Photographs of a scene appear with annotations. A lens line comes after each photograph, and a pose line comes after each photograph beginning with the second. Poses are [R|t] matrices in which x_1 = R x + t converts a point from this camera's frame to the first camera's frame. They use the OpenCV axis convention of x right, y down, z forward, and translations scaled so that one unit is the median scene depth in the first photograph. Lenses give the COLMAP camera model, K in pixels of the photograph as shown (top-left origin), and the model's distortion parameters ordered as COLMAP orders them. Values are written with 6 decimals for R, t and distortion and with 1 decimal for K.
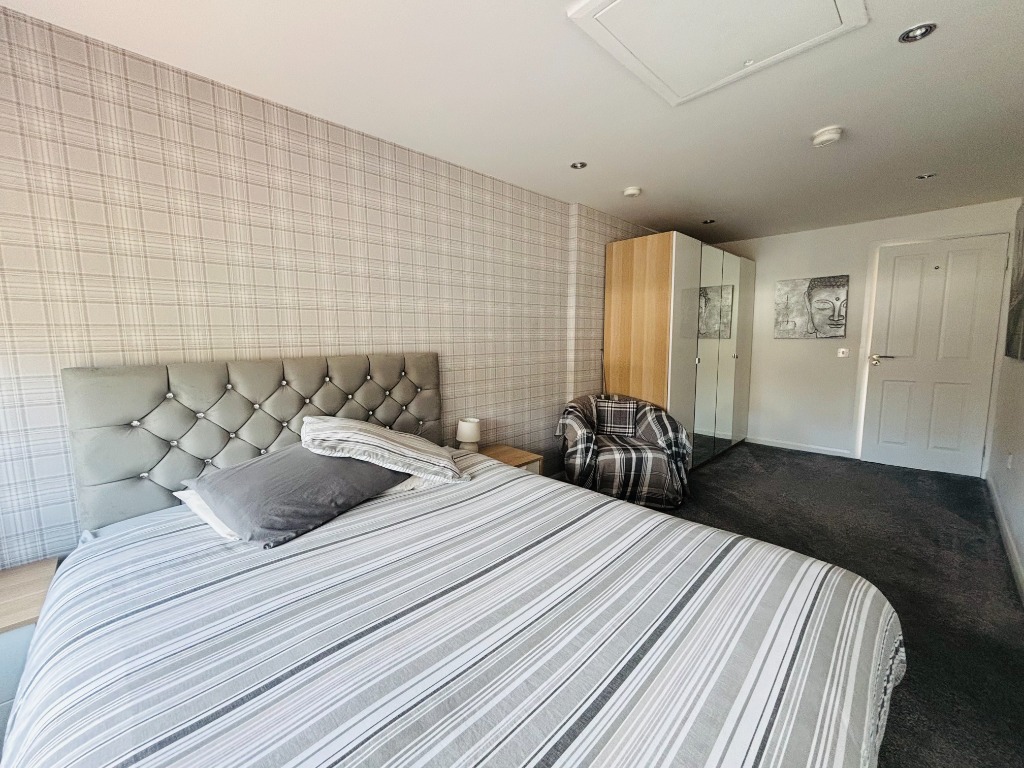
lens RADIAL K [[413.2, 0, 510.8], [0, 413.2, 382.0], [0, 0, 1]] dist [-0.000511, 0.001026]
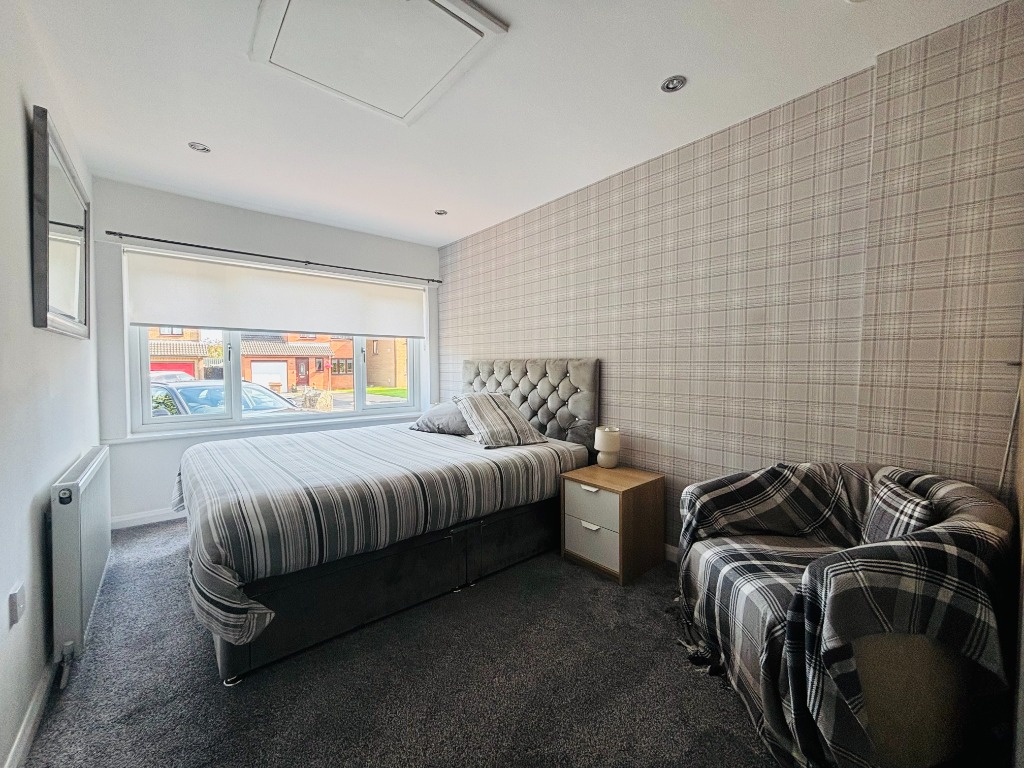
lens RADIAL K [[413.2, 0, 511.0], [0, 413.2, 380.8], [0, 0, 1]] dist [-0.000511, 0.001026]
pose [[-0.121444, 0.085504, -0.988909, 0.980189], [-0.070544, 0.993020, 0.094523, -0.106673], [0.990088, 0.081241, -0.114565, 0.960606]]
